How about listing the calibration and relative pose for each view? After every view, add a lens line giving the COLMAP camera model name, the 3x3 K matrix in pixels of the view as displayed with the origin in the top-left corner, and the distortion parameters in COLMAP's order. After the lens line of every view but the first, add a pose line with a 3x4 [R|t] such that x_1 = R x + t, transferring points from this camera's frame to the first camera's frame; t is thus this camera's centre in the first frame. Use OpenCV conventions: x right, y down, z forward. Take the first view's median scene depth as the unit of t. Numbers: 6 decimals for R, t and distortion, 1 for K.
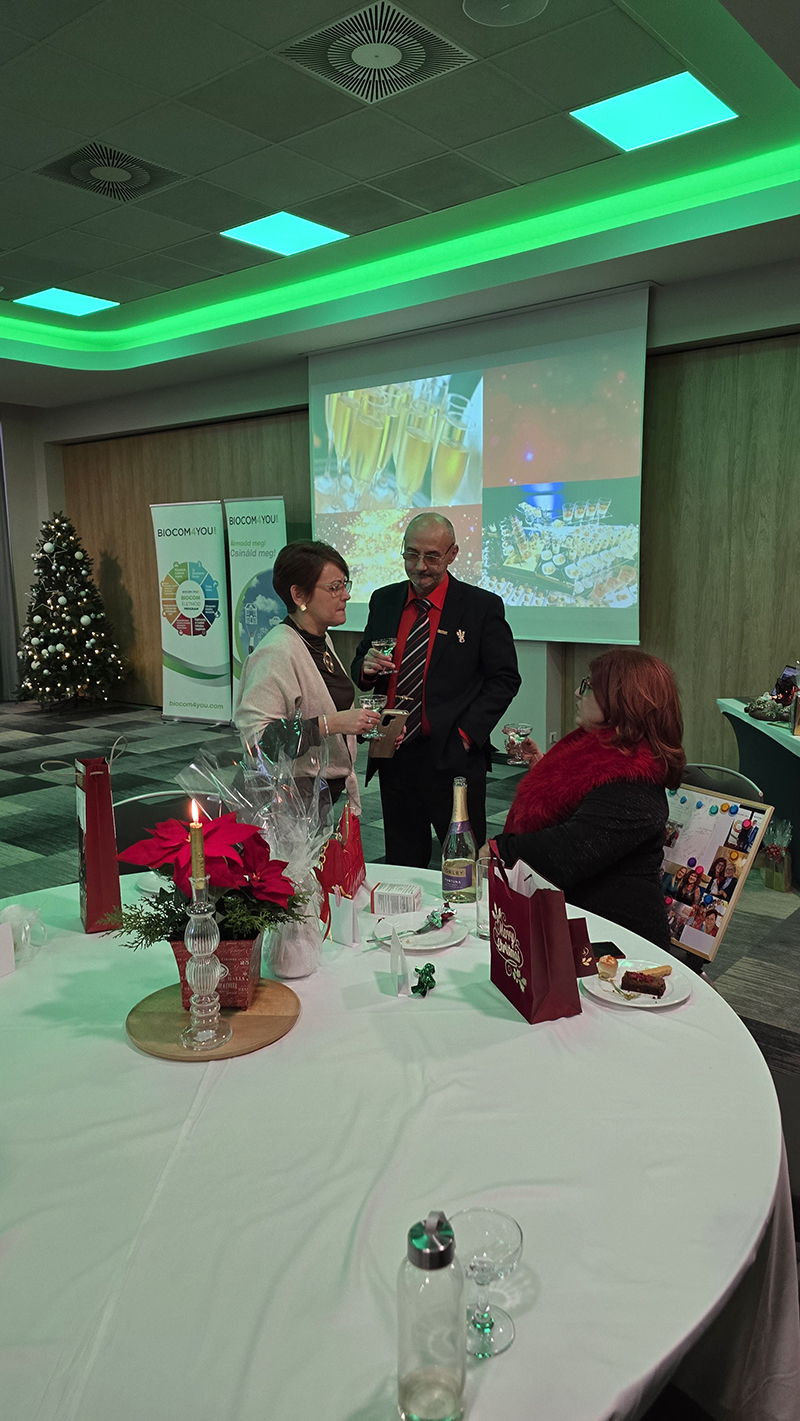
lens RADIAL K [[953.8, 0, 410.4], [0, 953.8, 700.2], [0, 0, 1]] dist [0.075190, -0.076215]
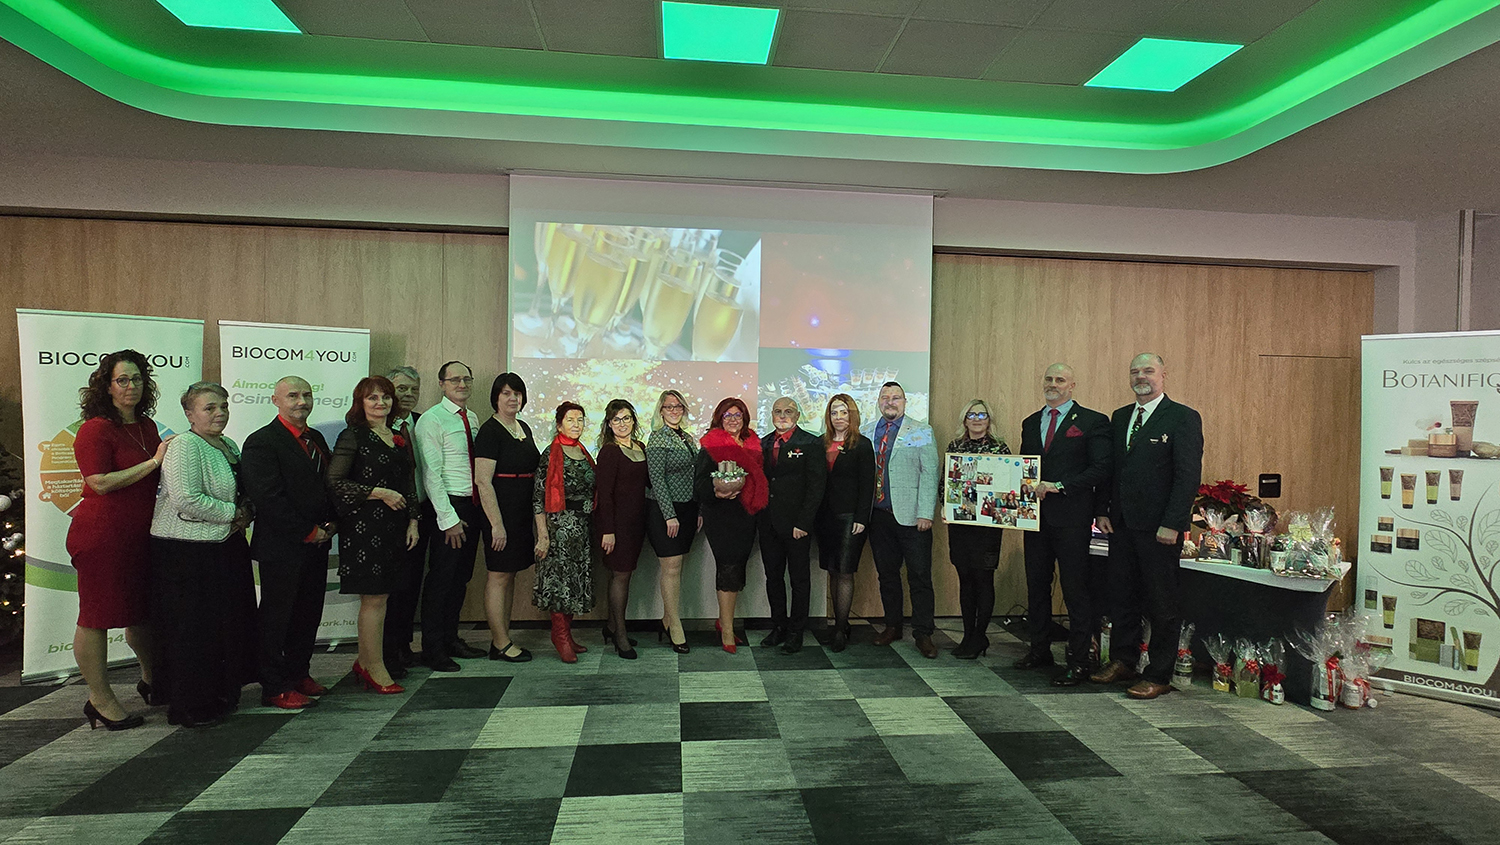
lens RADIAL K [[752.6, 0, 753.4], [0, 752.6, 425.9], [0, 0, 1]] dist [-0.002374, -0.002892]
pose [[0.697792, 0.015877, 0.716124, -0.476192], [0.079573, 0.991848, -0.099525, -0.063768], [-0.711867, 0.126432, 0.690840, 0.475380]]
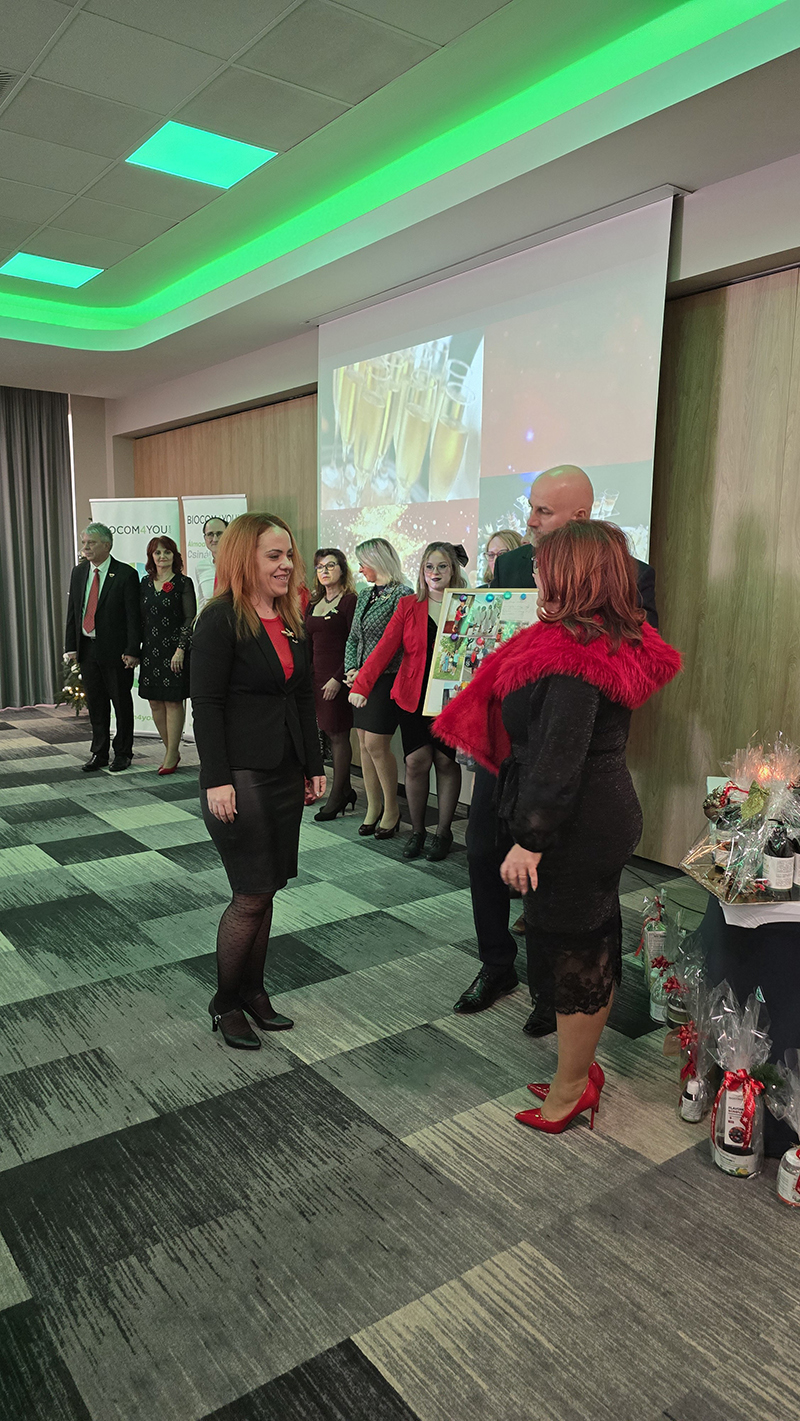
lens RADIAL K [[953.8, 0, 398.0], [0, 953.8, 717.3], [0, 0, 1]] dist [0.075190, -0.076215]
pose [[0.969321, 0.062030, -0.237844, 0.208265], [-0.059516, 0.998070, 0.017743, -0.033998], [0.238486, -0.003043, 0.971141, 0.212386]]
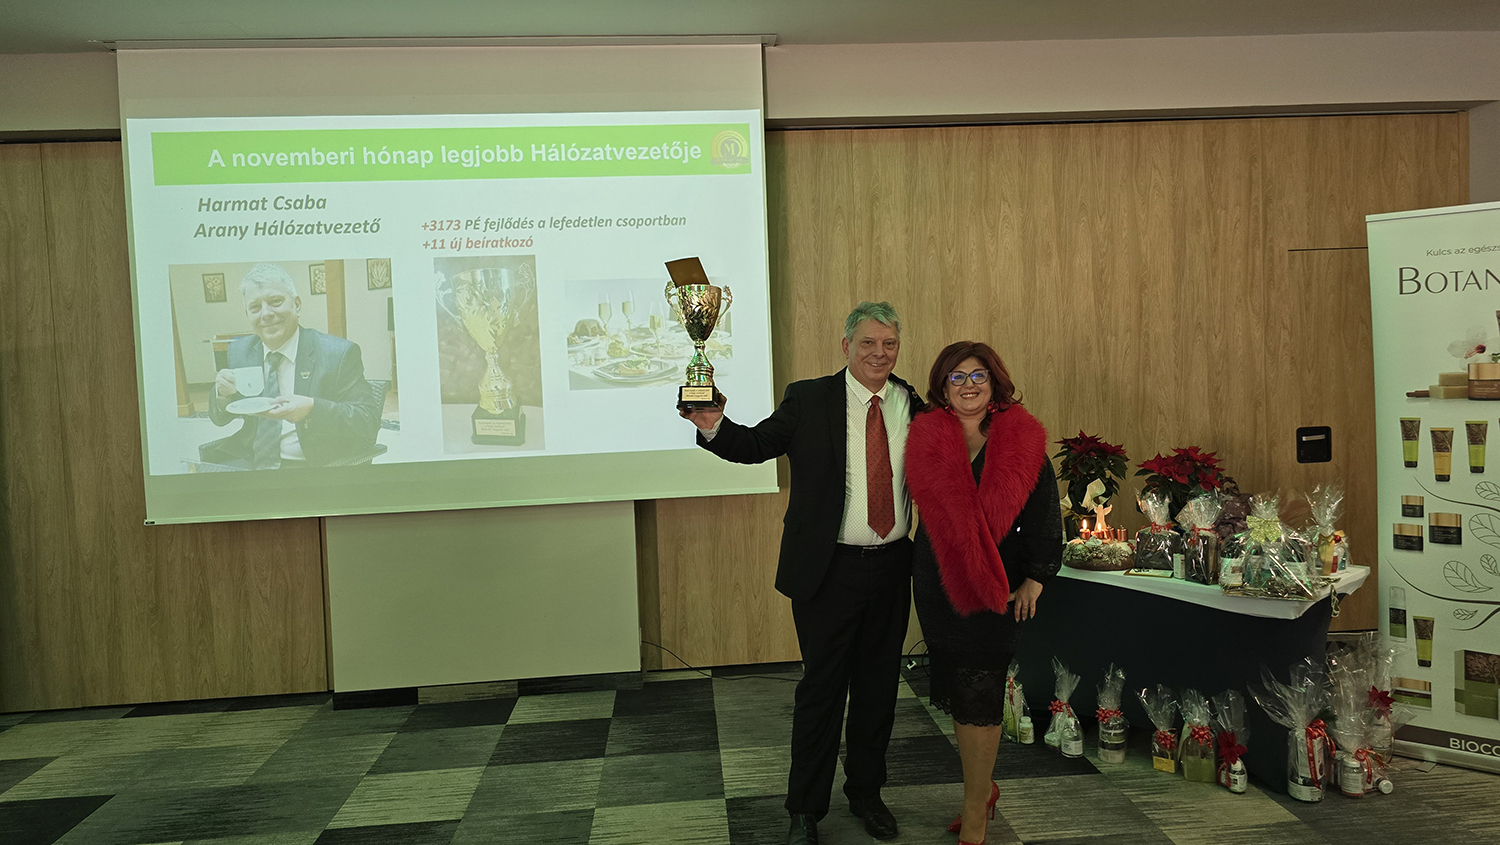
lens RADIAL K [[1006.8, 0, 761.8], [0, 1006.8, 404.3], [0, 0, 1]] dist [0.075190, -0.076215]
pose [[0.718742, -0.043870, 0.693891, -0.293080], [0.131418, 0.988589, -0.073623, -0.062720], [-0.682744, 0.144105, 0.716306, 0.379759]]
